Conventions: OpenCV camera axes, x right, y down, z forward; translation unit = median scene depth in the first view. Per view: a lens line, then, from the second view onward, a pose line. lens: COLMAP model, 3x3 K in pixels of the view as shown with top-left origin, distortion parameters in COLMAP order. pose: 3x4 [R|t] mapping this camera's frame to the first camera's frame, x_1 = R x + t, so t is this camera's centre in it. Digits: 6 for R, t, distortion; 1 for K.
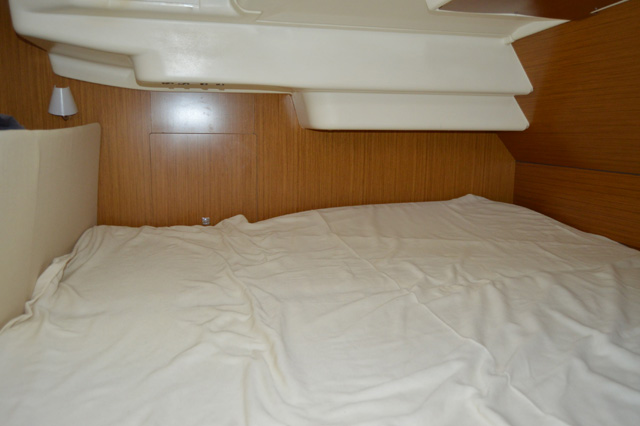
lens RADIAL K [[537.5, 0, 320.3], [0, 537.5, 212.9], [0, 0, 1]] dist [-0.003130, -0.005768]
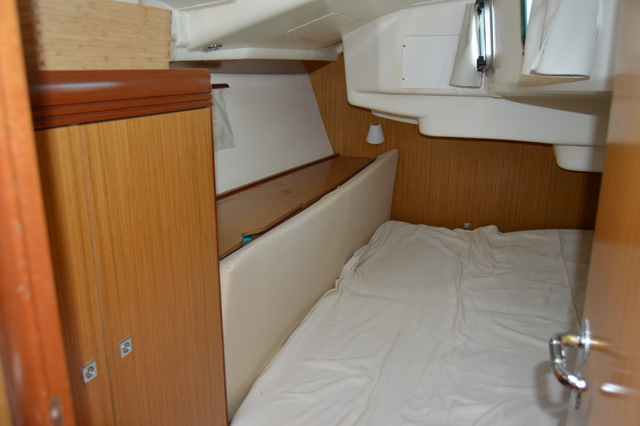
lens RADIAL K [[522.3, 0, 320.0], [0, 522.3, 211.8], [0, 0, 1]] dist [0.000979, 0.000275]
pose [[0.831016, 0.135110, -0.539590, 0.196005], [-0.081704, 0.989180, 0.121853, -0.164286], [0.550215, -0.057175, 0.833063, -0.290294]]
